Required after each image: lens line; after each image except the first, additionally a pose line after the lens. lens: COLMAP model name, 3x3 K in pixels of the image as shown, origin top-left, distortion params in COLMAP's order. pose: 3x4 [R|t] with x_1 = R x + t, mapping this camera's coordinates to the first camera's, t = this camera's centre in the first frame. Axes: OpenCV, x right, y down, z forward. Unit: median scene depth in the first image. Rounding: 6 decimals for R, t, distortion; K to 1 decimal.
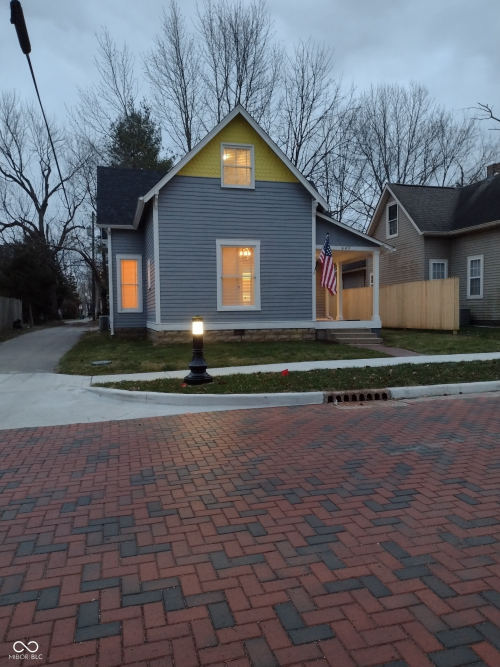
lens RADIAL K [[506.5, 0, 246.4], [0, 506.5, 334.3], [0, 0, 1]] dist [0.072746, -0.089545]
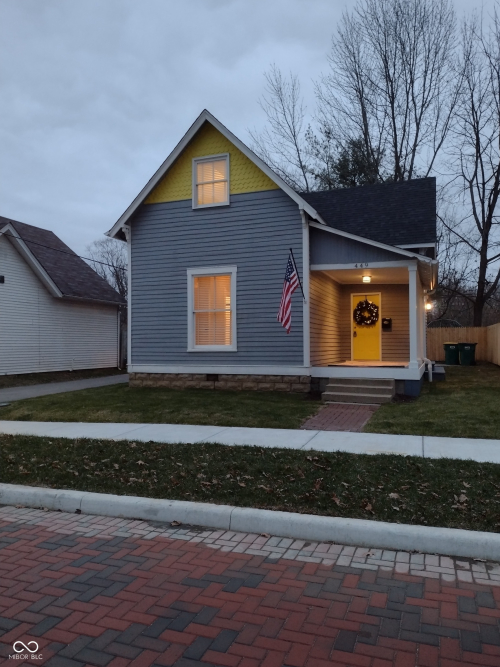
lens RADIAL K [[506.5, 0, 251.5], [0, 506.5, 335.6], [0, 0, 1]] dist [0.072746, -0.089545]
pose [[0.806913, -0.003596, -0.590660, 0.531812], [-0.030127, 0.998429, -0.047235, -0.035285], [0.589902, 0.055910, 0.805537, 0.366279]]
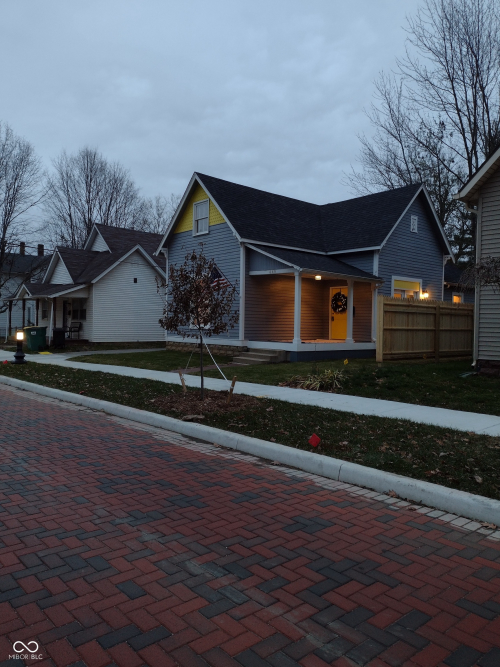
lens RADIAL K [[506.5, 0, 235.4], [0, 506.5, 347.8], [0, 0, 1]] dist [0.072746, -0.089545]
pose [[0.415907, 0.068038, -0.906858, 1.210395], [-0.060508, 0.997058, 0.047055, -0.064804], [0.907392, 0.035302, 0.418800, 0.537994]]
